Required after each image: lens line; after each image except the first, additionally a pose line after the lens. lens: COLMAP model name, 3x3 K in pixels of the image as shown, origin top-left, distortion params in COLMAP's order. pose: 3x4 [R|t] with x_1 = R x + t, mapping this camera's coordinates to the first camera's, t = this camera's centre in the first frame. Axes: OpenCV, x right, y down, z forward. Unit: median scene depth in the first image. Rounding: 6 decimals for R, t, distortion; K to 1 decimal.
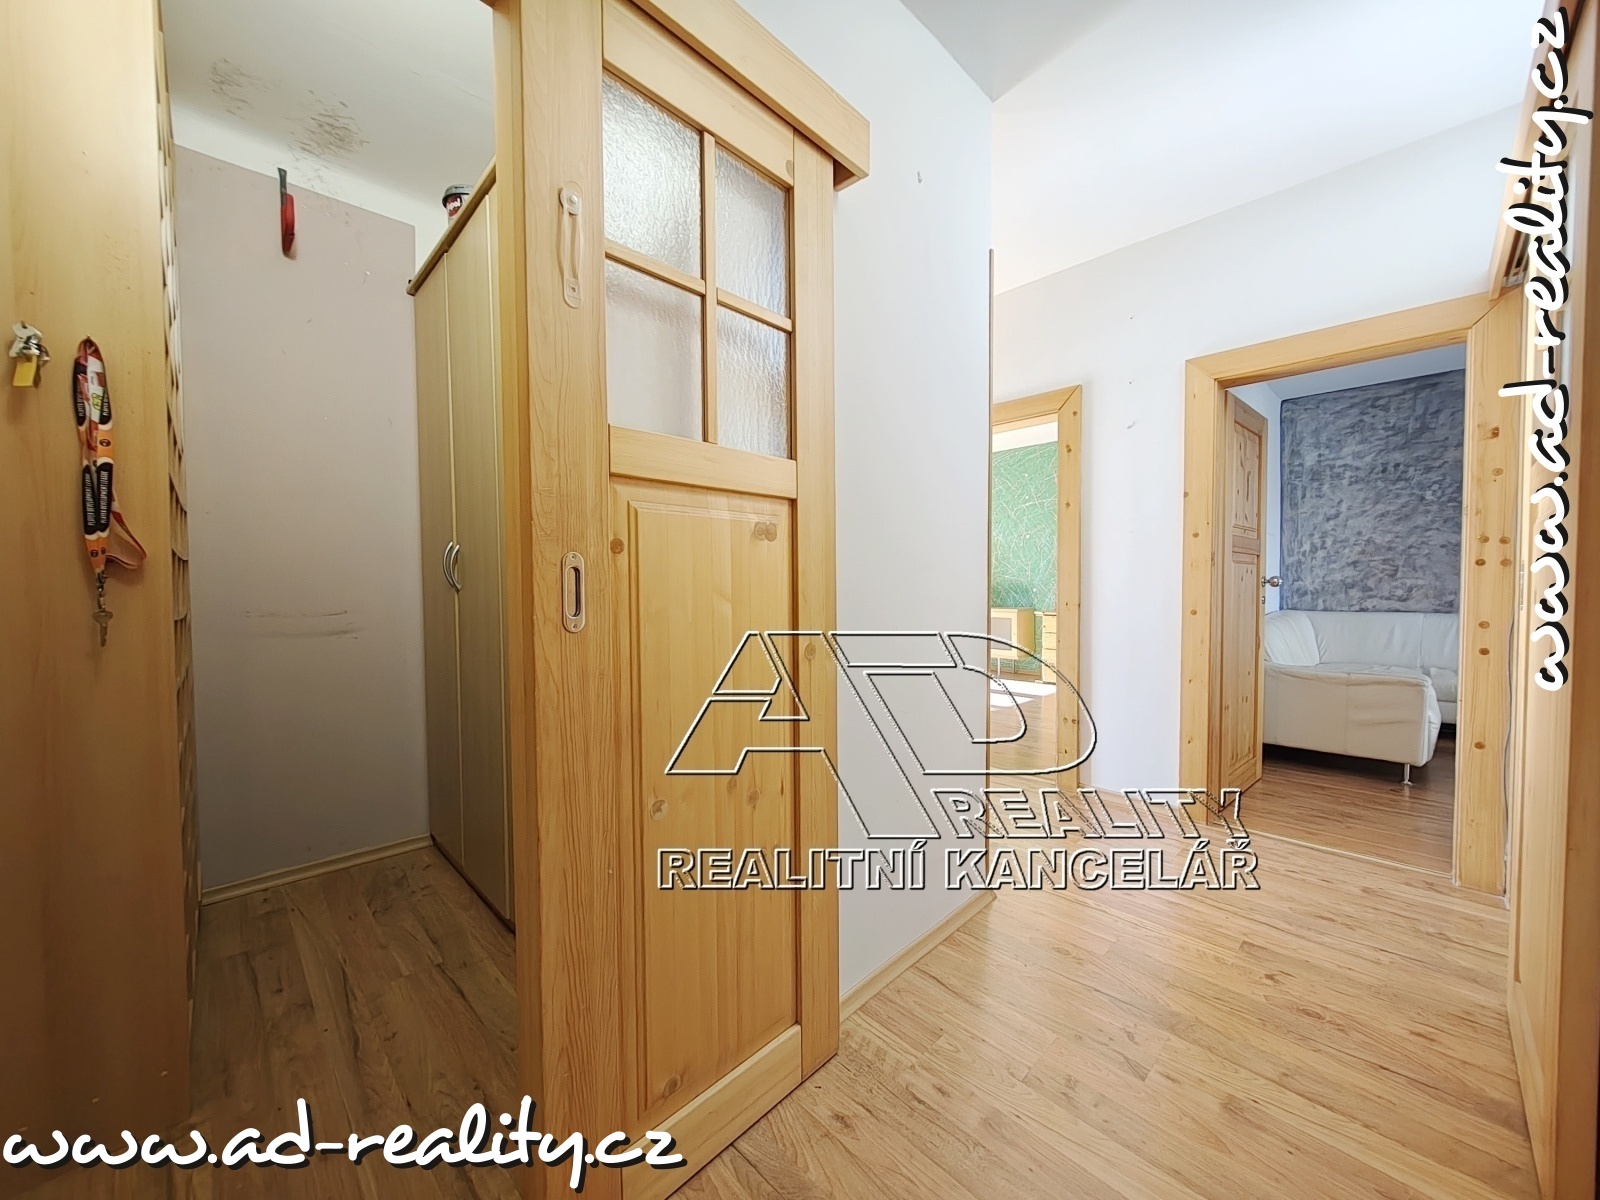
lens RADIAL K [[603.1, 0, 800.0], [0, 603.1, 601.0], [0, 0, 1]] dist [-0.005518, 0.001020]
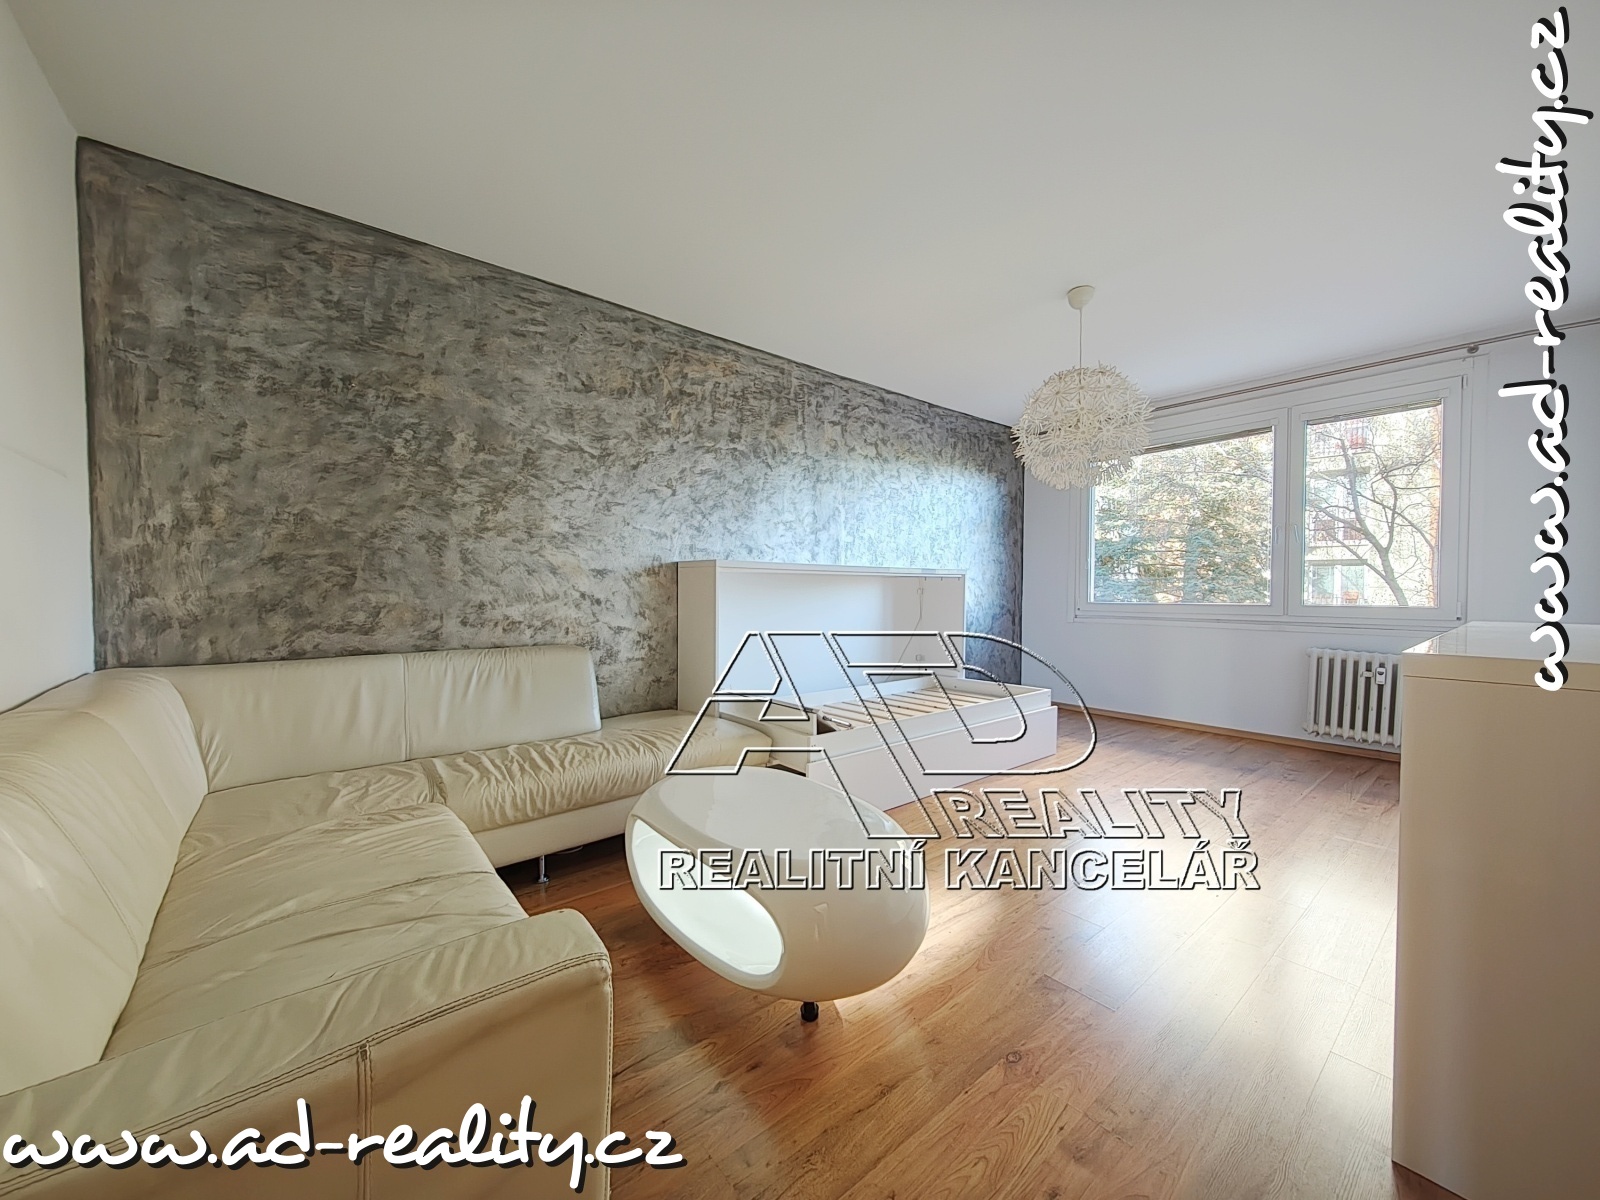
lens RADIAL K [[603.1, 0, 803.2], [0, 603.1, 604.0], [0, 0, 1]] dist [-0.005518, 0.001020]
pose [[0.082902, -0.011296, 0.996494, 0.479104], [0.031582, 0.999463, 0.008702, -0.018169], [-0.996057, 0.030750, 0.083215, 0.541517]]
